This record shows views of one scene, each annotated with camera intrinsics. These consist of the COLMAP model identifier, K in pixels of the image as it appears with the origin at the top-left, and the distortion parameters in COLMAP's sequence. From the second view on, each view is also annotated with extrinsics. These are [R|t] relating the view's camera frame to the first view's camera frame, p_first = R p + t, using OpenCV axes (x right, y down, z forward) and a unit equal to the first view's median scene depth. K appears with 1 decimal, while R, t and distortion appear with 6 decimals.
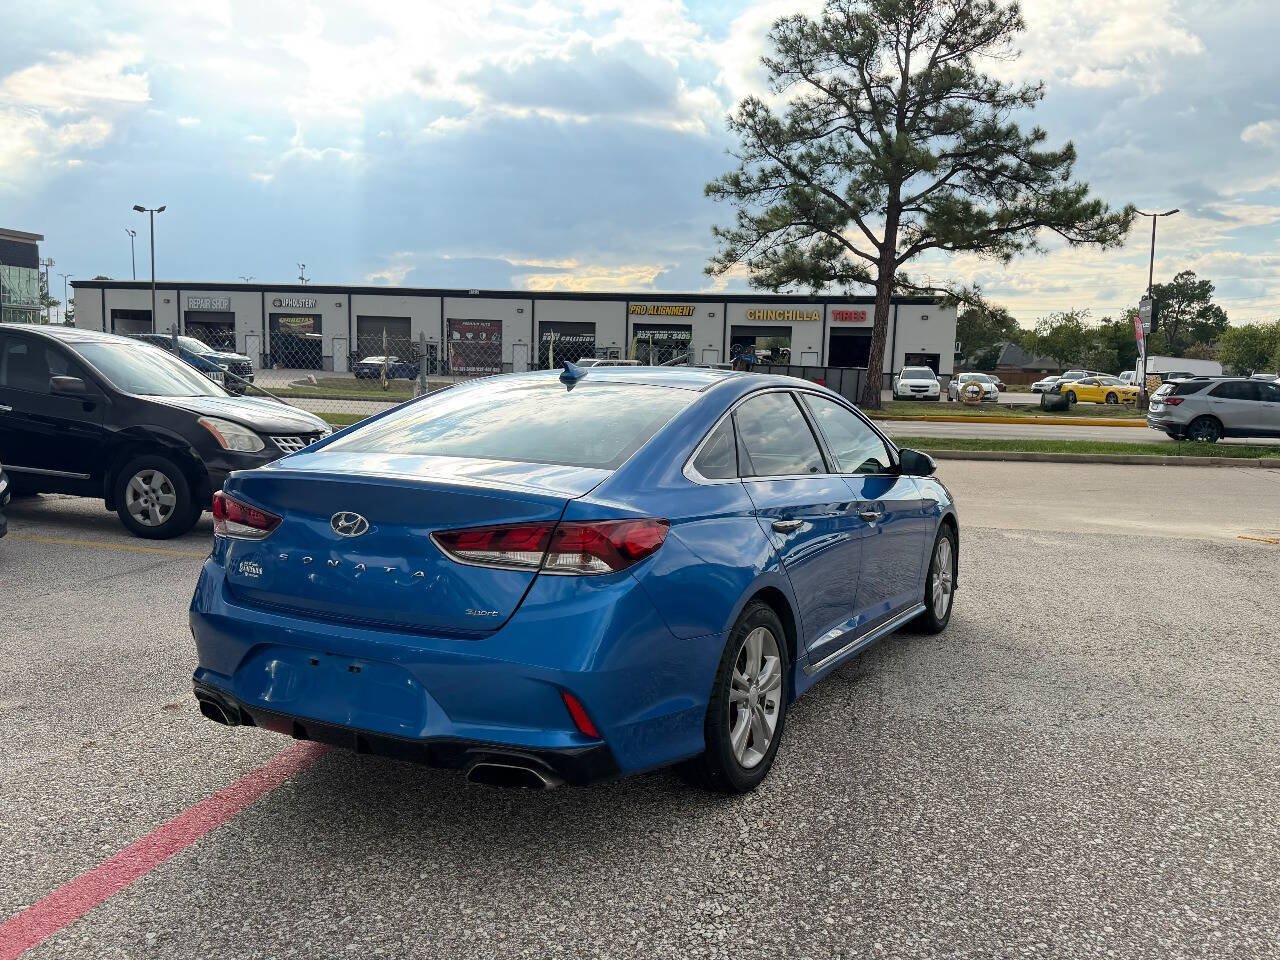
lens RADIAL K [[1224.3, 0, 670.4], [0, 1224.3, 504.6], [0, 0, 1]] dist [0.069612, -0.141349]
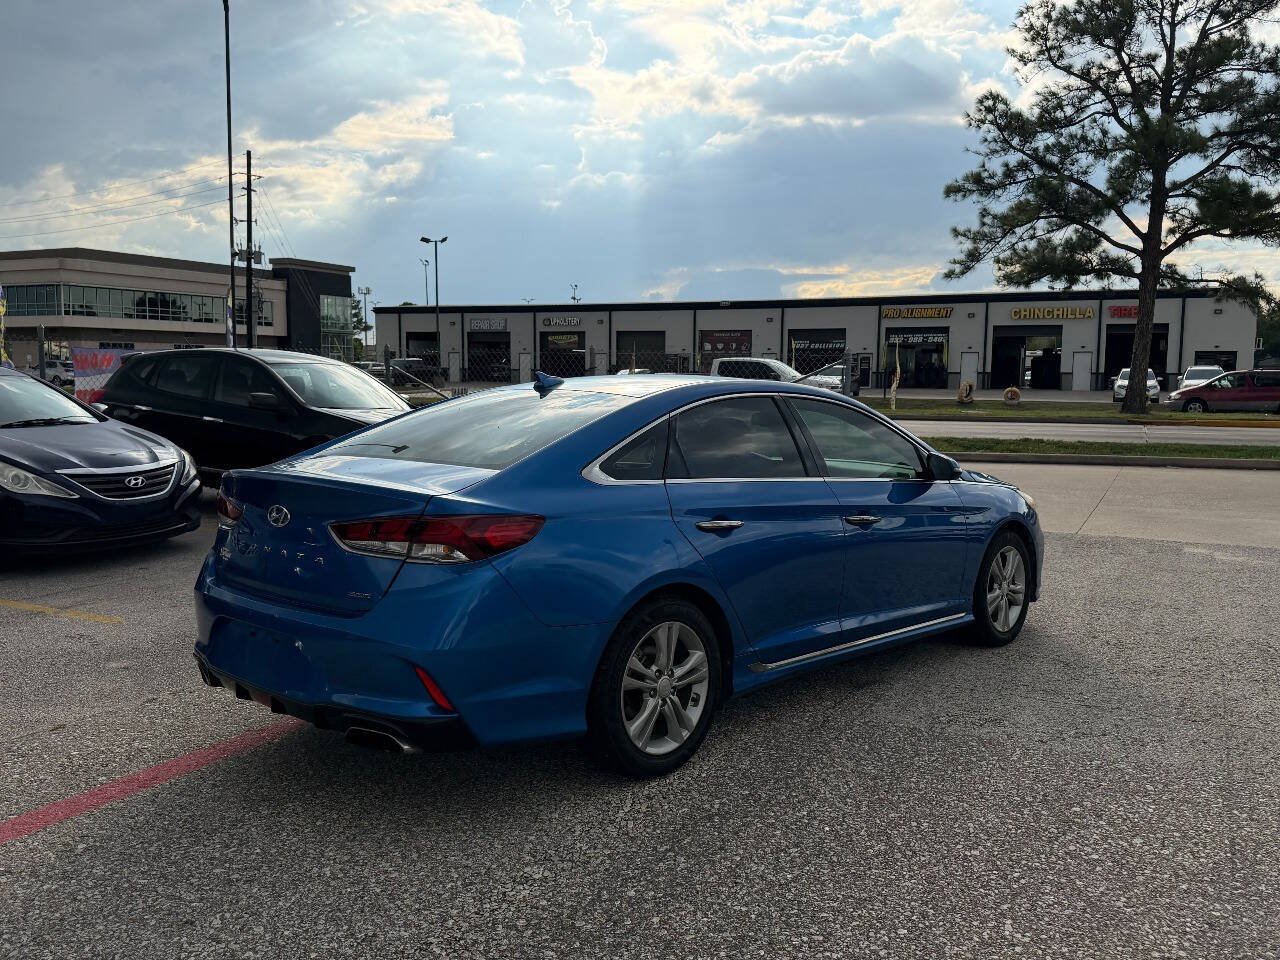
lens RADIAL K [[1222.9, 0, 595.3], [0, 1222.9, 494.9], [0, 0, 1]] dist [0.112671, -0.227744]
pose [[0.957111, 0.007576, -0.289624, 0.047593], [-0.012063, 0.999833, -0.013710, 0.001035], [0.289472, 0.016616, 0.957042, -0.003819]]
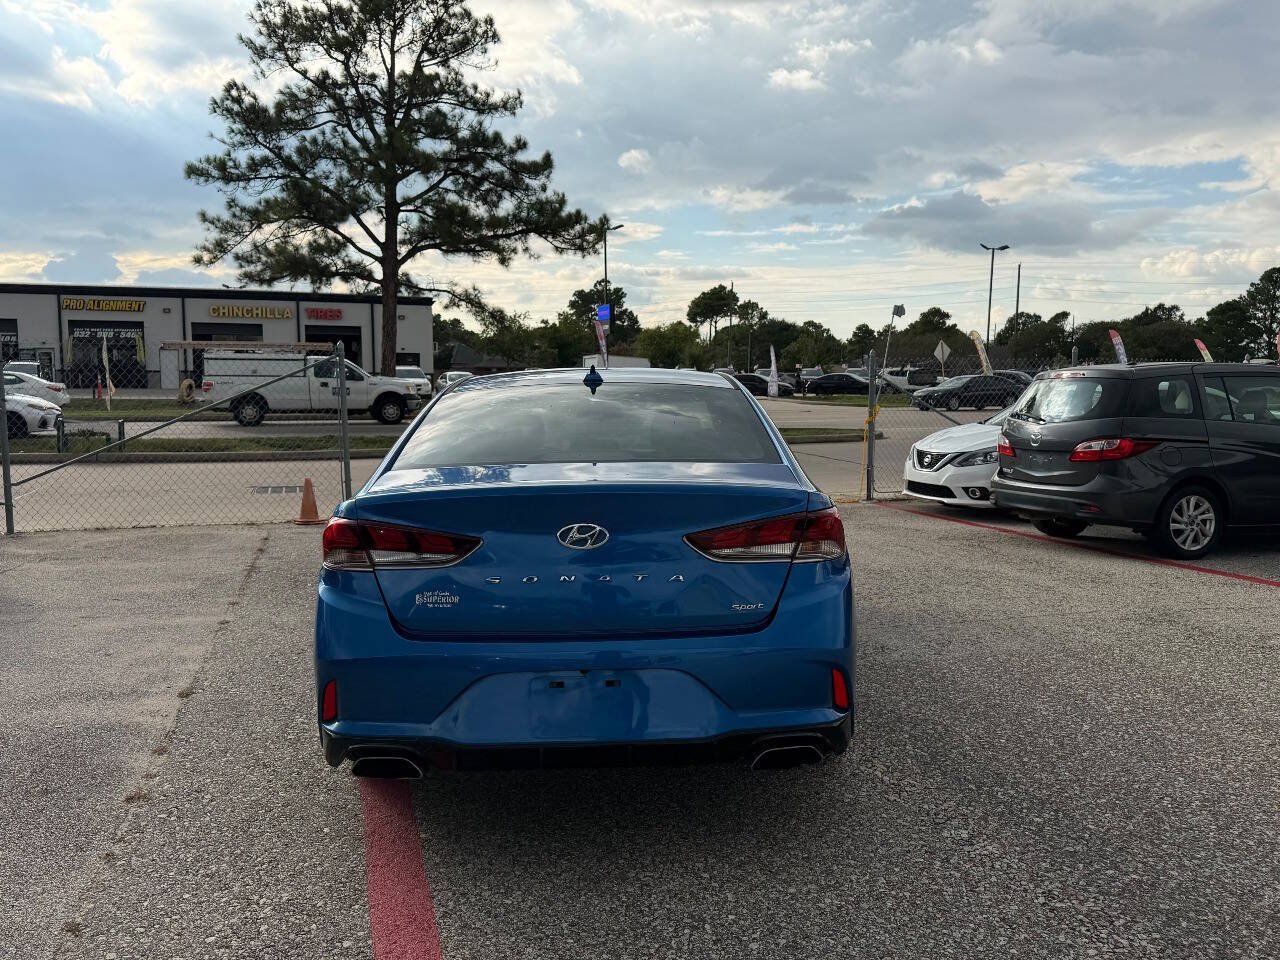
lens RADIAL K [[1222.9, 0, 595.3], [0, 1222.9, 494.9], [0, 0, 1]] dist [0.112671, -0.227744]
pose [[0.839019, -0.071689, 0.539358, -0.233549], [0.076893, 0.996956, 0.012897, -0.008198], [-0.538641, 0.030652, 0.841978, 0.073904]]
